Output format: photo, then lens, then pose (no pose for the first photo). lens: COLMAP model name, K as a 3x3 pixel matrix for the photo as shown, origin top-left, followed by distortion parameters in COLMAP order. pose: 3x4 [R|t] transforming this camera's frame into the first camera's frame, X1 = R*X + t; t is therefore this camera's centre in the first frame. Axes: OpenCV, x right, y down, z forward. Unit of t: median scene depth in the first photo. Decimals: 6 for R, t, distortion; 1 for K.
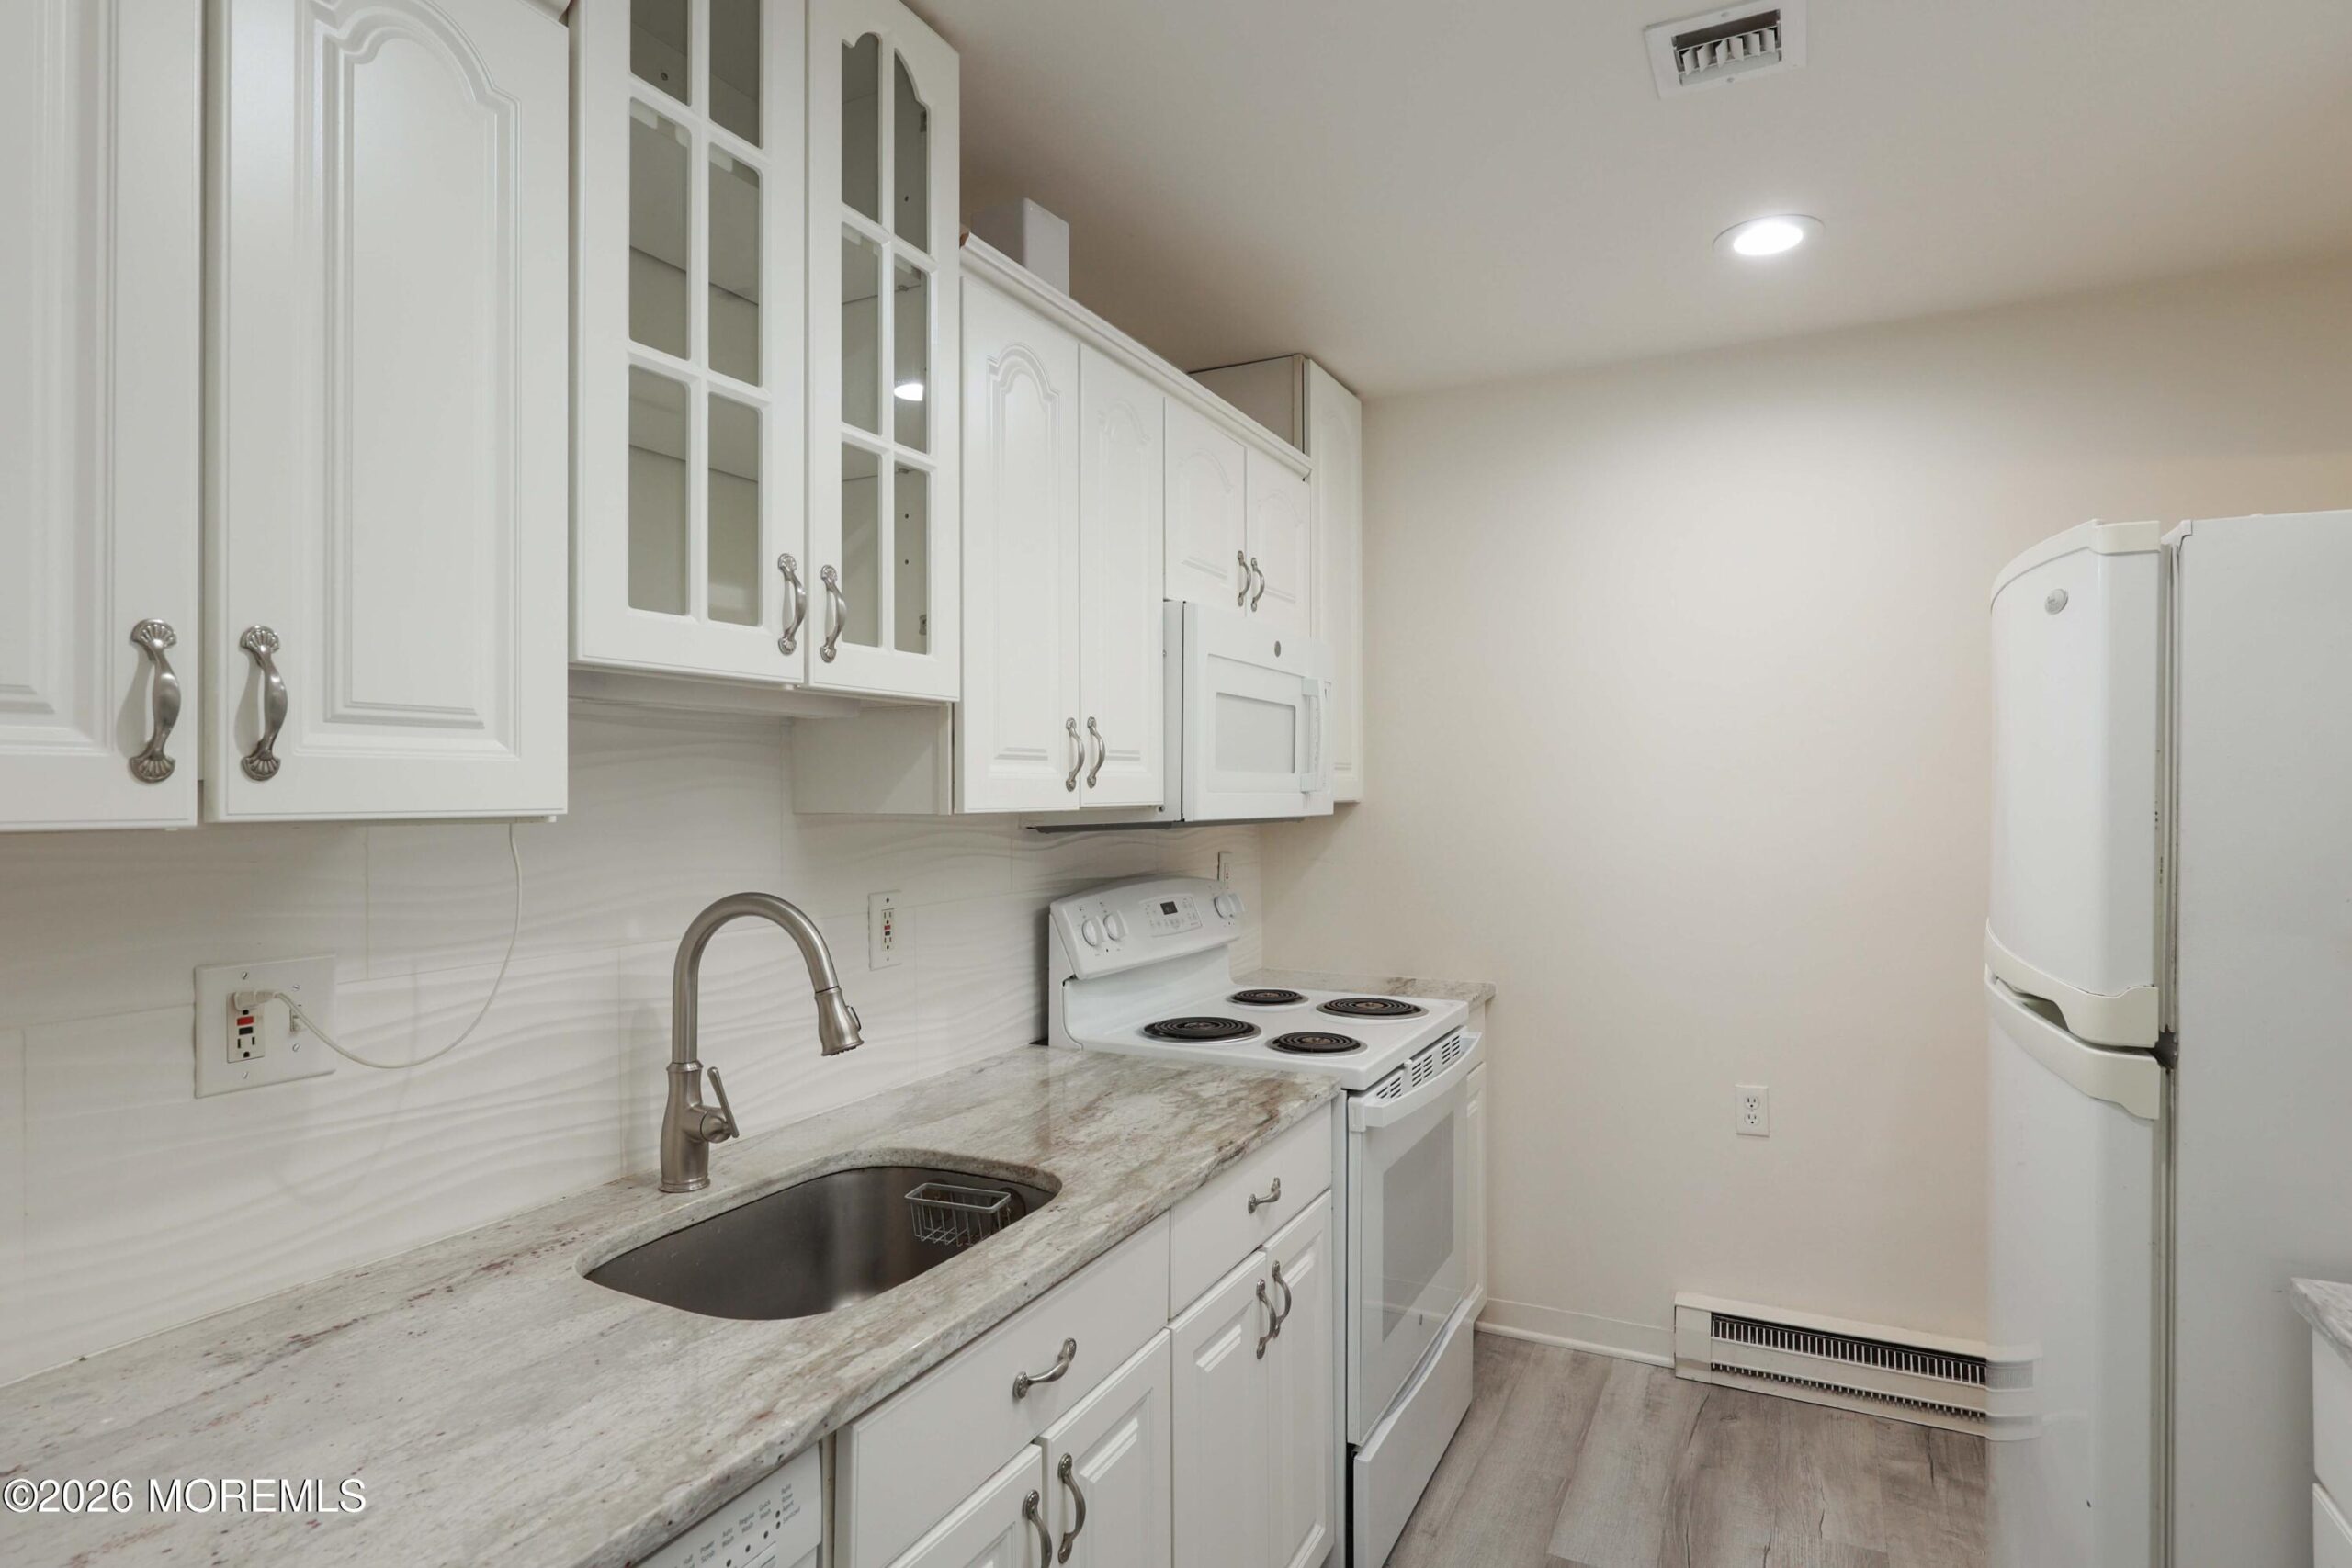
lens RADIAL K [[1262.3, 0, 1164.2], [0, 1262.3, 779.9], [0, 0, 1]] dist [-0.019730, -0.000136]
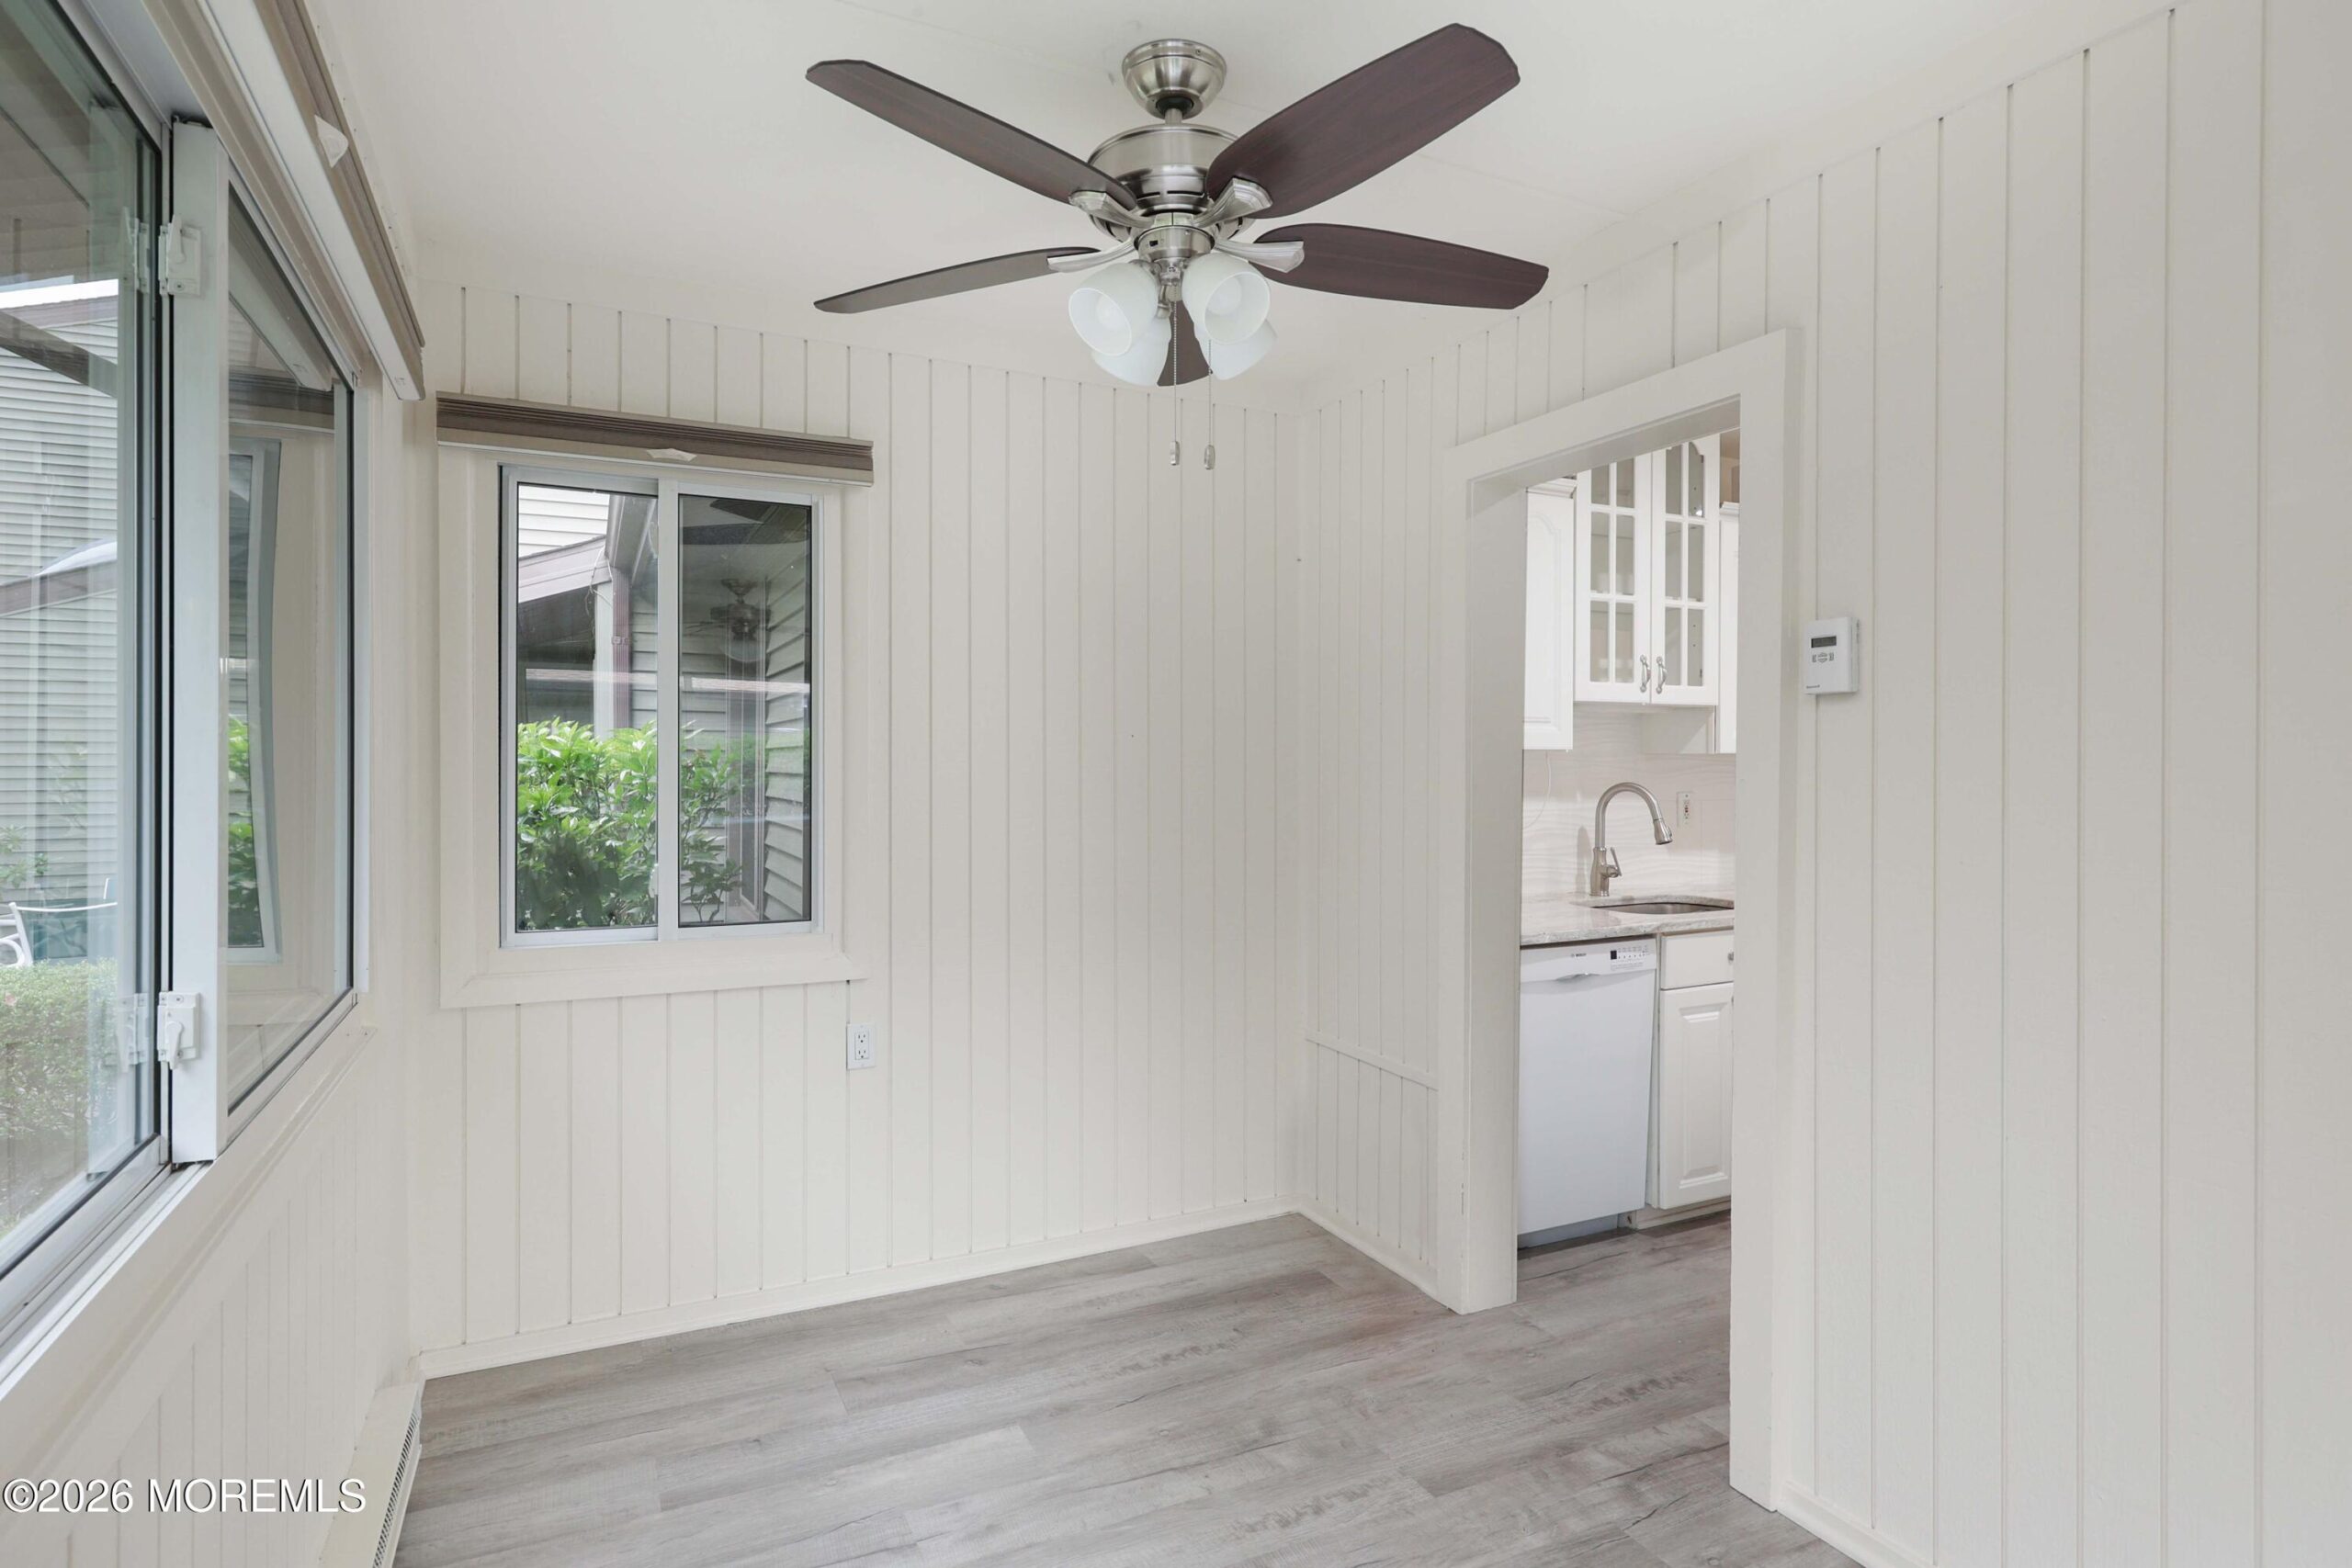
lens RADIAL K [[1208.5, 0, 1165.7], [0, 1208.5, 766.0], [0, 0, 1]] dist [0.000920, 0.000128]
pose [[0.799233, 0.010371, -0.600931, 0.402511], [-0.000576, 0.999864, 0.016490, 0.015269], [0.601020, -0.012833, 0.799131, -1.540292]]
